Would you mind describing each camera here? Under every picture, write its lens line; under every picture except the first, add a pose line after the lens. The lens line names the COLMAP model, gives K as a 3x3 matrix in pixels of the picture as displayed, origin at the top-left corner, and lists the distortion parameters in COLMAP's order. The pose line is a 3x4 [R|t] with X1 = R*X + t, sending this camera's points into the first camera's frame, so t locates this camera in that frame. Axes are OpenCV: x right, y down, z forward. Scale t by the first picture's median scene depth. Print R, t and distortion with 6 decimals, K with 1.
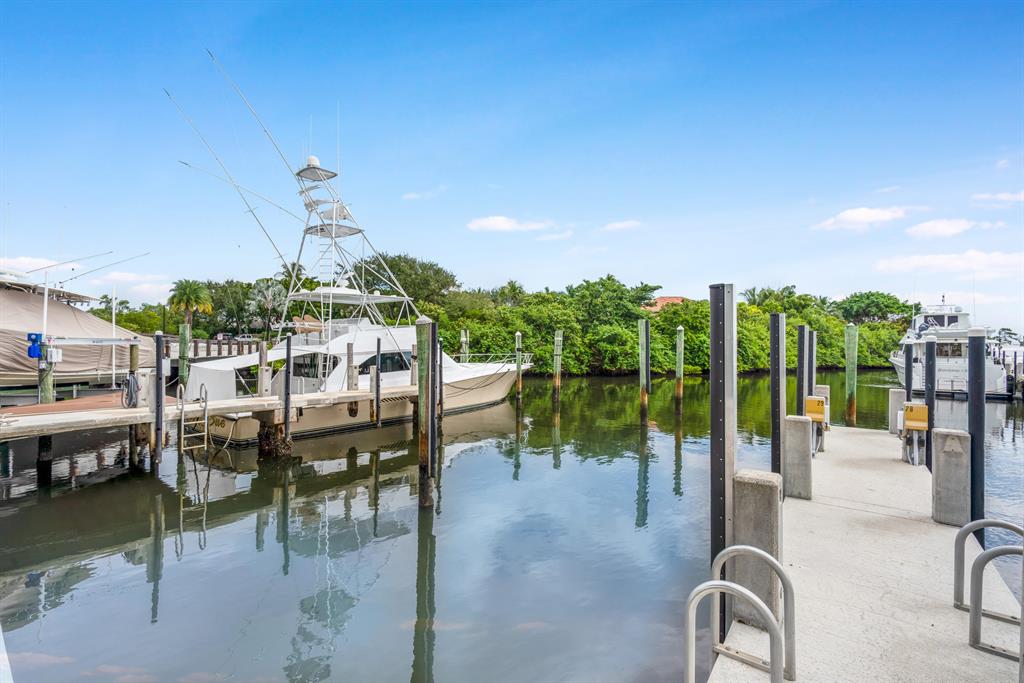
lens RADIAL K [[439.1, 0, 523.9], [0, 439.1, 341.9], [0, 0, 1]] dist [-0.000257, -0.000357]
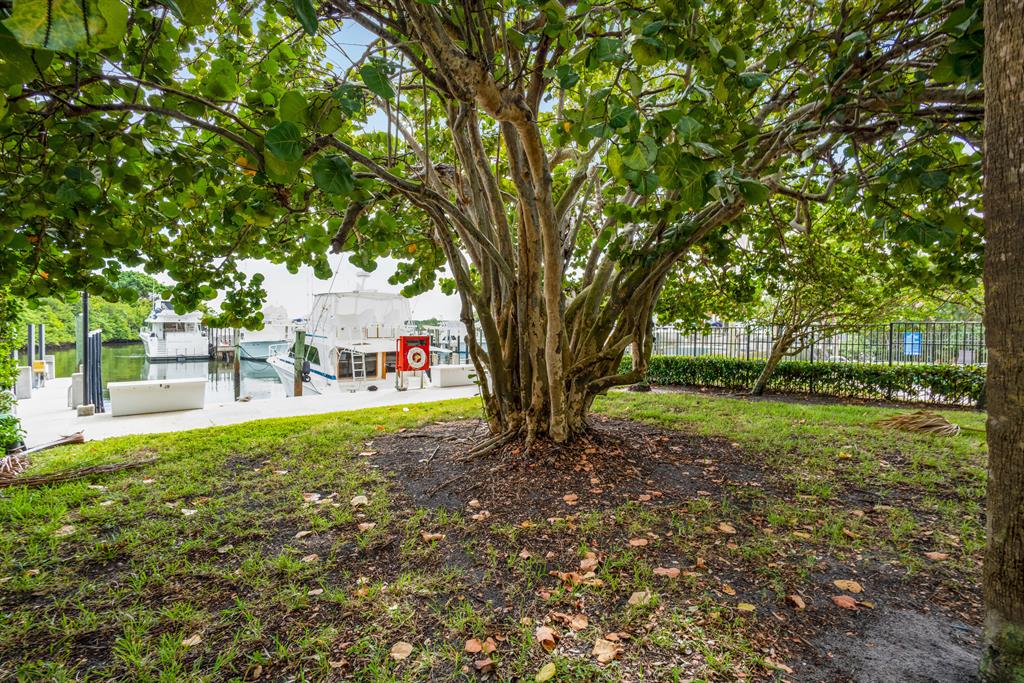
lens RADIAL K [[438.8, 0, 491.1], [0, 438.8, 341.6], [0, 0, 1]] dist [-0.000426, -0.000139]
pose [[0.230087, -0.040905, 0.972310, -0.071122], [-0.018260, 0.998759, 0.046339, -0.008074], [-0.972999, -0.028416, 0.229054, -0.129333]]
